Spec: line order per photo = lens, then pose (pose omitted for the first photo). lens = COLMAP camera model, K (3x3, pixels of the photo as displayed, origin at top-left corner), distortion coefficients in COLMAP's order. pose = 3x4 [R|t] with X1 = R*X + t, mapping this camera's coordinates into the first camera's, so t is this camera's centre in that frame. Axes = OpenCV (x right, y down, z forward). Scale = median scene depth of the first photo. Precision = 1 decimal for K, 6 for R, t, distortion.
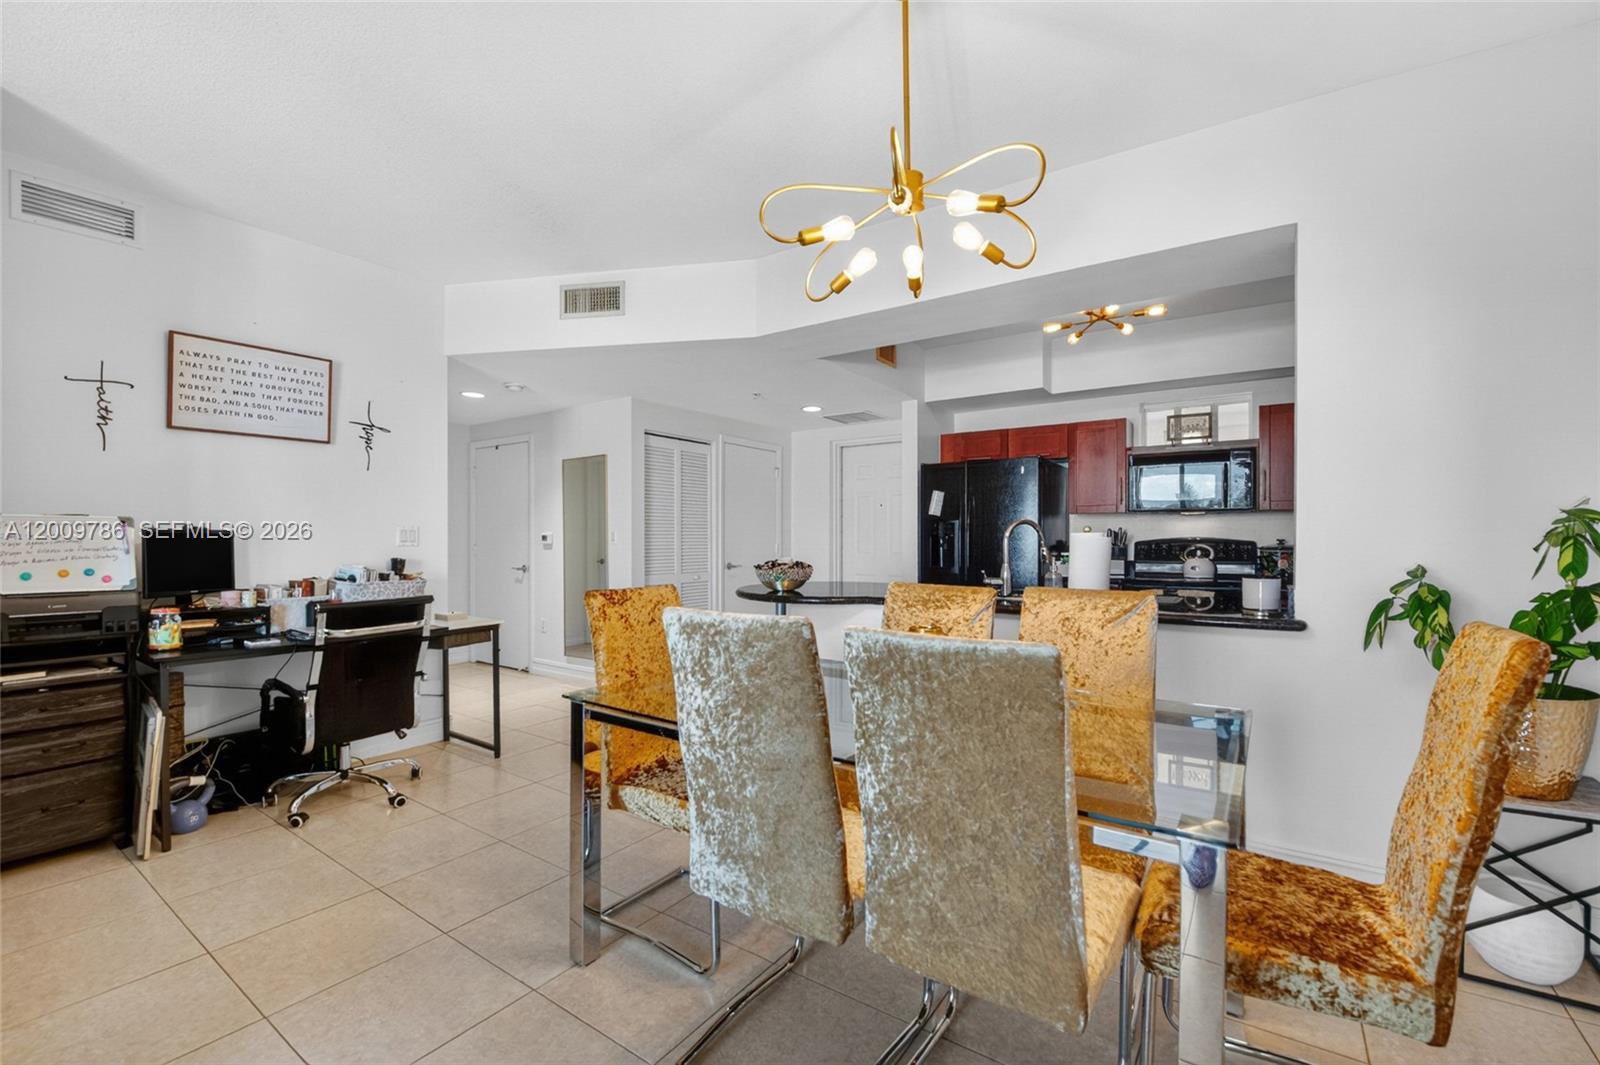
lens RADIAL K [[667.7, 0, 805.6], [0, 667.7, 549.1], [0, 0, 1]] dist [-0.016623, -0.000395]
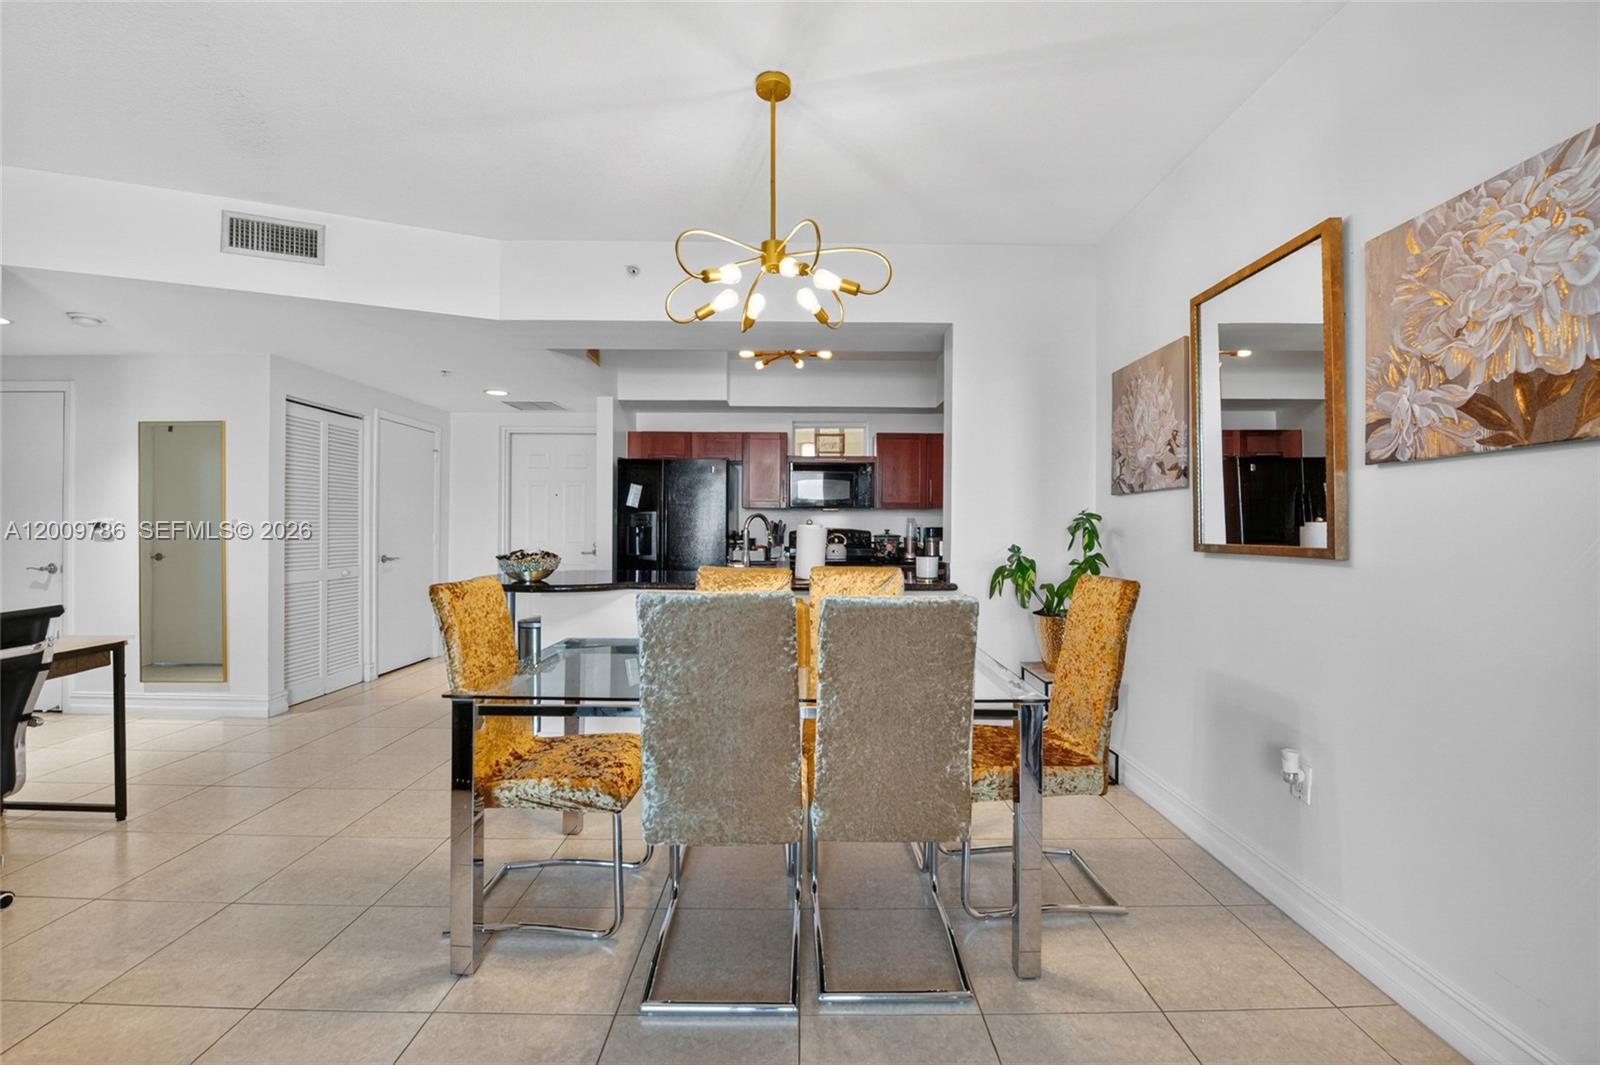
lens RADIAL K [[642.8, 0, 805.9], [0, 642.8, 534.4], [0, 0, 1]] dist [-0.019309, -0.000344]
pose [[0.823323, -0.002080, 0.567569, -0.228347], [0.005233, 0.999979, -0.003927, -0.000760], [-0.567548, 0.006204, 0.823317, -0.016918]]
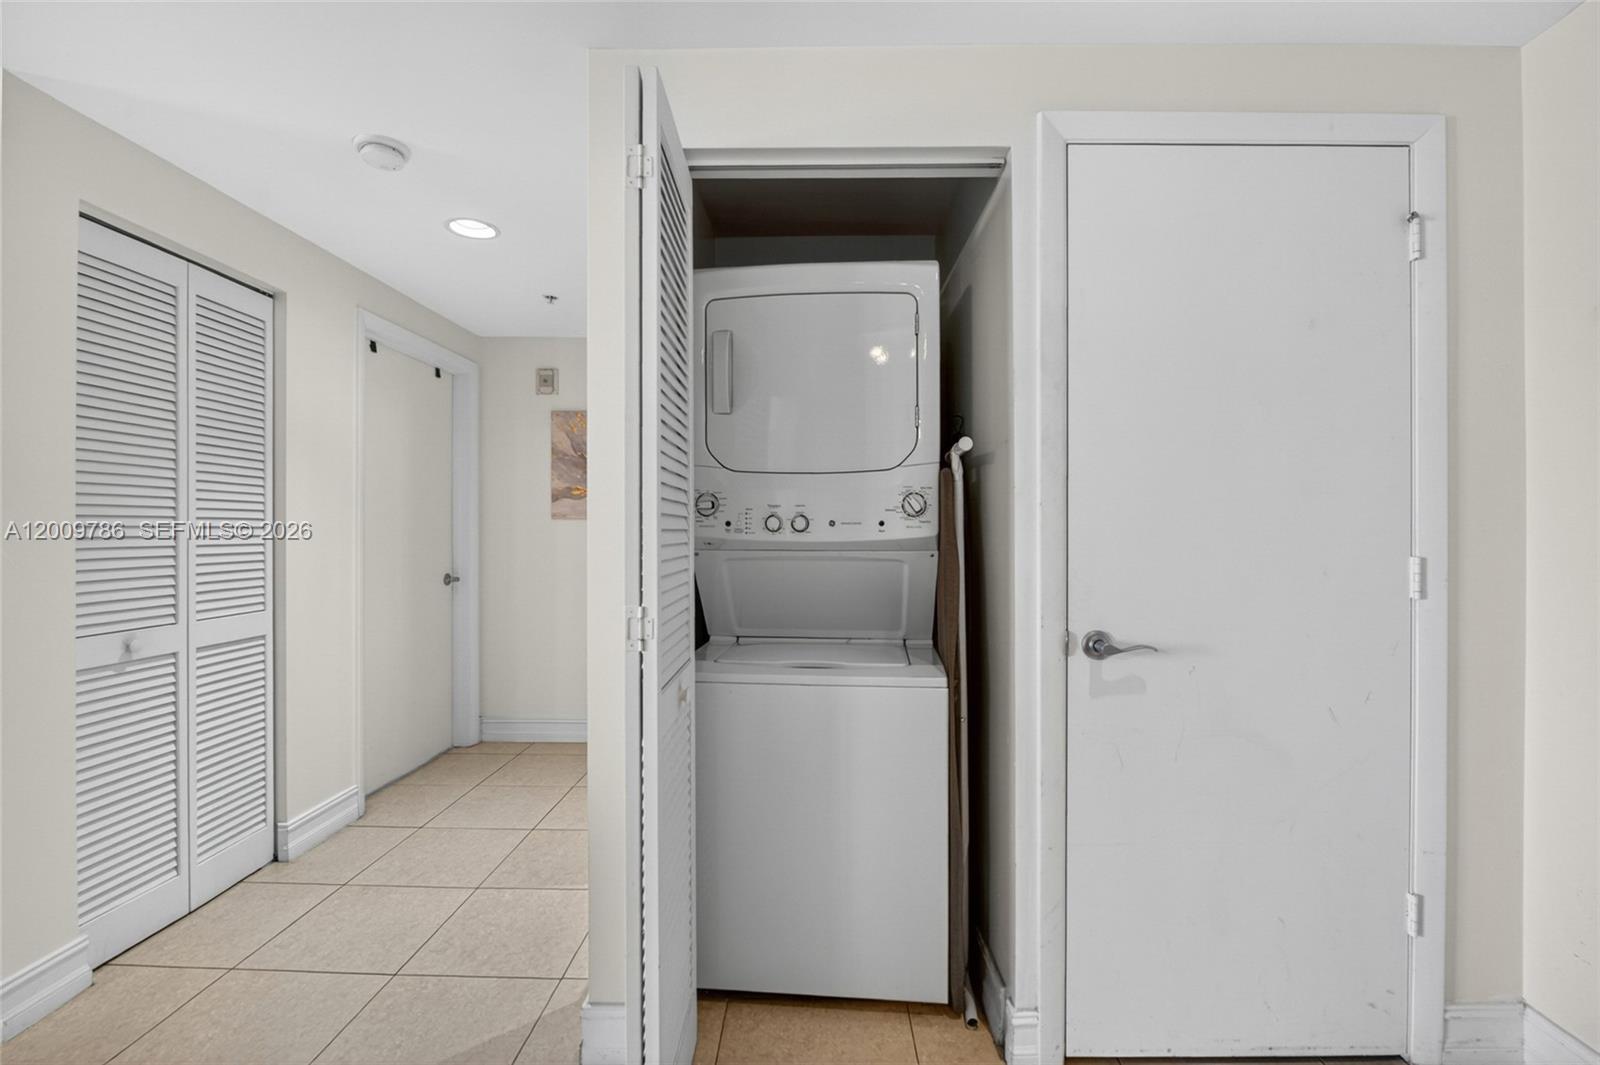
lens RADIAL K [[642.8, 0, 805.9], [0, 642.8, 534.4], [0, 0, 1]] dist [-0.019309, -0.000344]
pose [[0.547994, 0.005929, -0.836461, 0.040909], [-0.014394, 0.999894, -0.002343, -0.022673], [0.836358, 0.013324, 0.548021, 1.339235]]
